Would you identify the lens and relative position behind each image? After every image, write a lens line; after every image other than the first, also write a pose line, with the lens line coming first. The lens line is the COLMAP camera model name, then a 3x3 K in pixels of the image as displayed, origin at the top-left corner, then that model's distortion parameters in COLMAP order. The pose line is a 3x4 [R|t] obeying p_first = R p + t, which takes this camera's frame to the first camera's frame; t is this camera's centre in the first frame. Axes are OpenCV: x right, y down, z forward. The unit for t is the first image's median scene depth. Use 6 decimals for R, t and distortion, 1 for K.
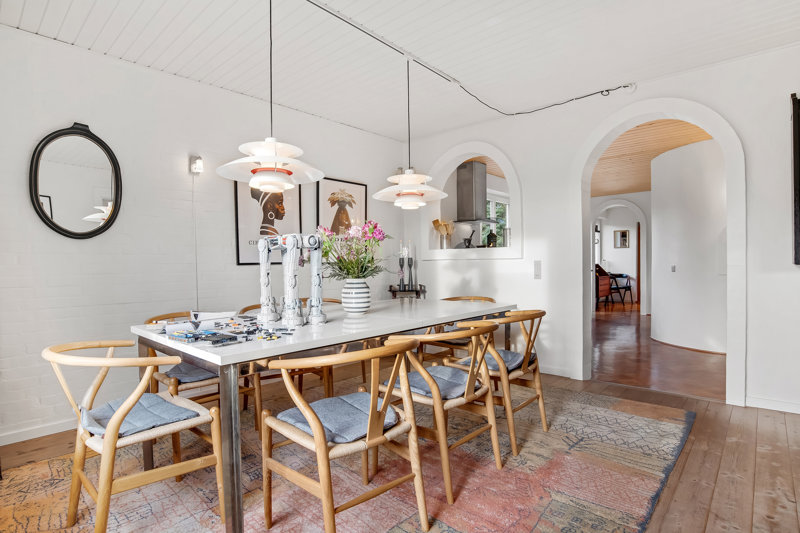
lens RADIAL K [[412.1, 0, 400.0], [0, 412.1, 266.5], [0, 0, 1]] dist [-0.025102, 0.000121]
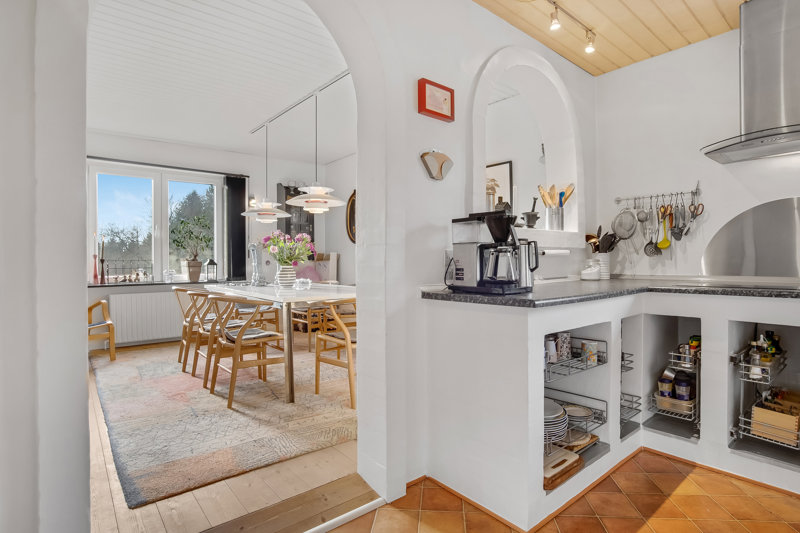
lens RADIAL K [[402.8, 0, 399.0], [0, 402.8, 264.6], [0, 0, 1]] dist [0.000037, 0.001102]
pose [[-0.140193, 0.017643, -0.989967, 0.352695], [-0.000736, 0.999839, 0.017923, -0.002830], [0.990124, 0.003241, -0.140158, 0.413338]]
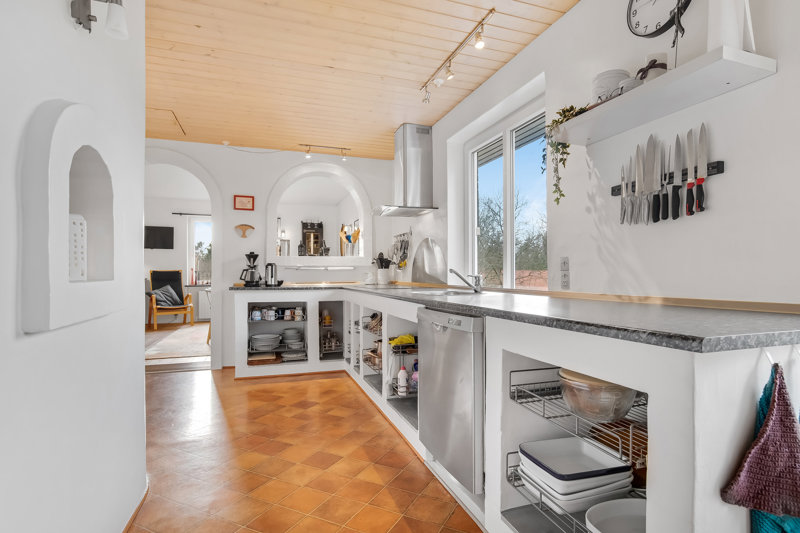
lens RADIAL K [[402.8, 0, 399.0], [0, 402.8, 264.6], [0, 0, 1]] dist [0.000037, 0.001102]
pose [[-0.478521, -0.001085, -0.878075, 0.461989], [0.004455, 0.999983, -0.003664, -0.008746], [0.878065, -0.005665, -0.478508, 0.765272]]
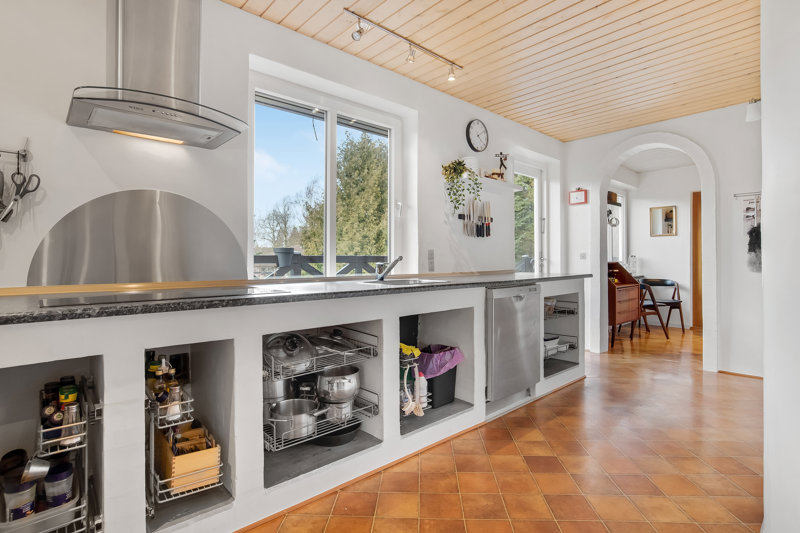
lens RADIAL K [[402.8, 0, 399.0], [0, 402.8, 264.6], [0, 0, 1]] dist [0.000037, 0.001102]
pose [[0.995316, 0.001604, -0.096660, 0.237031], [-0.001861, 0.999995, -0.002561, -0.000543], [0.096655, 0.002729, 0.995314, 0.418926]]
